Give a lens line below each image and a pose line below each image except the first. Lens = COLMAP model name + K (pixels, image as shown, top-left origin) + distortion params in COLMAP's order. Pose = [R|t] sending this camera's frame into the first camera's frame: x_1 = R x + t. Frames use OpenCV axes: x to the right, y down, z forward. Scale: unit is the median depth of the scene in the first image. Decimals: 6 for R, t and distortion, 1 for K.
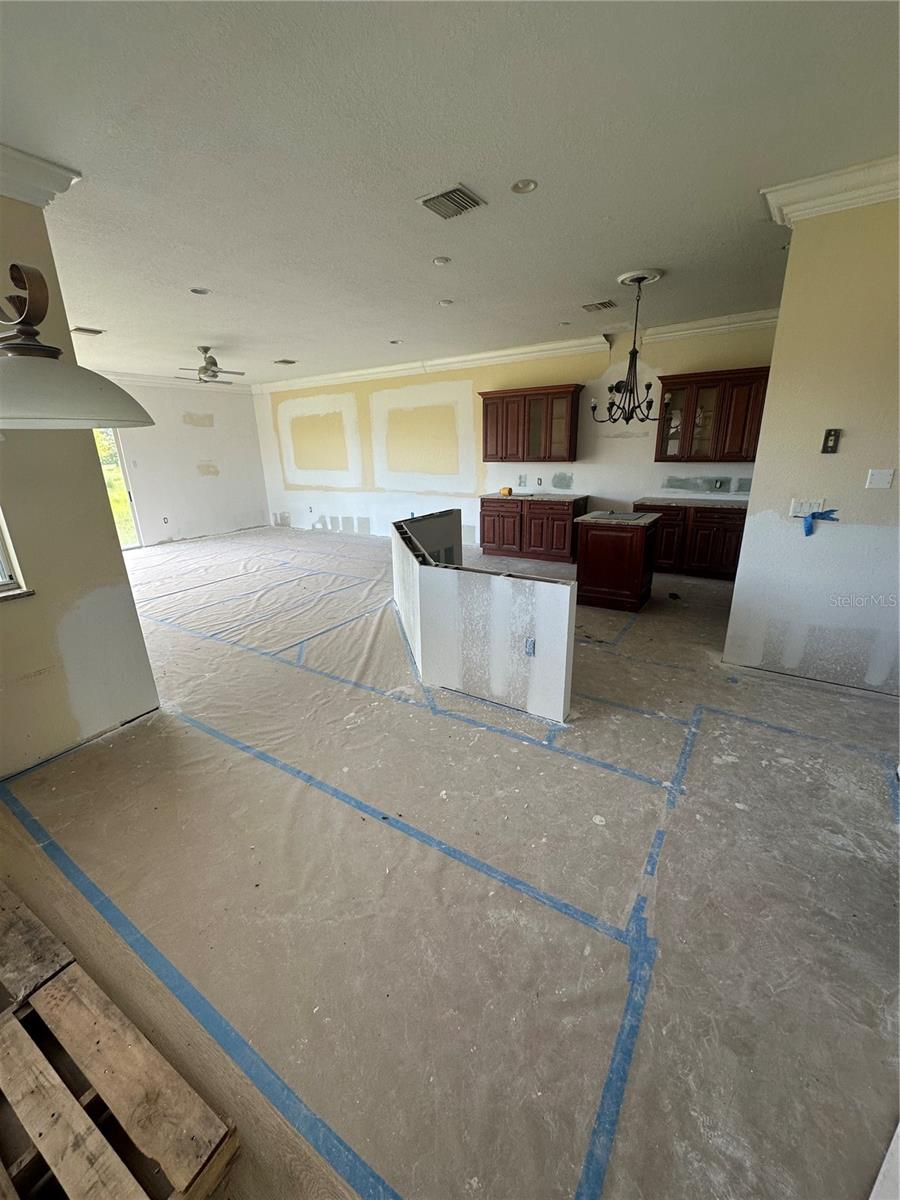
lens RADIAL K [[477.5, 0, 448.5], [0, 477.5, 597.8], [0, 0, 1]] dist [-0.001460, 0.000076]
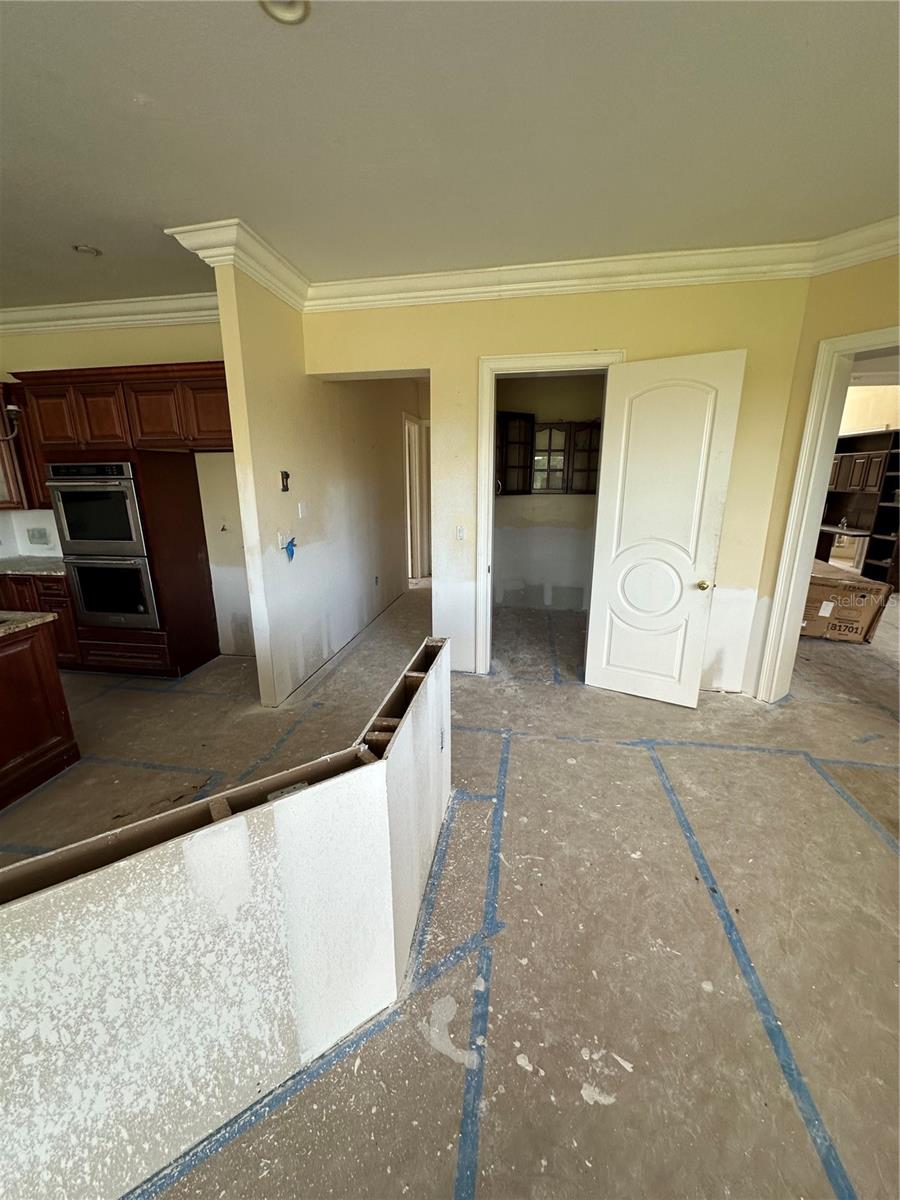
lens RADIAL K [[477.5, 0, 446.1], [0, 477.5, 604.5], [0, 0, 1]] dist [-0.001460, 0.000076]
pose [[-0.397289, -0.214146, 0.892358, -0.548915], [0.292759, 0.892009, 0.344402, -0.412071], [-0.869743, 0.398073, -0.291692, 1.330984]]
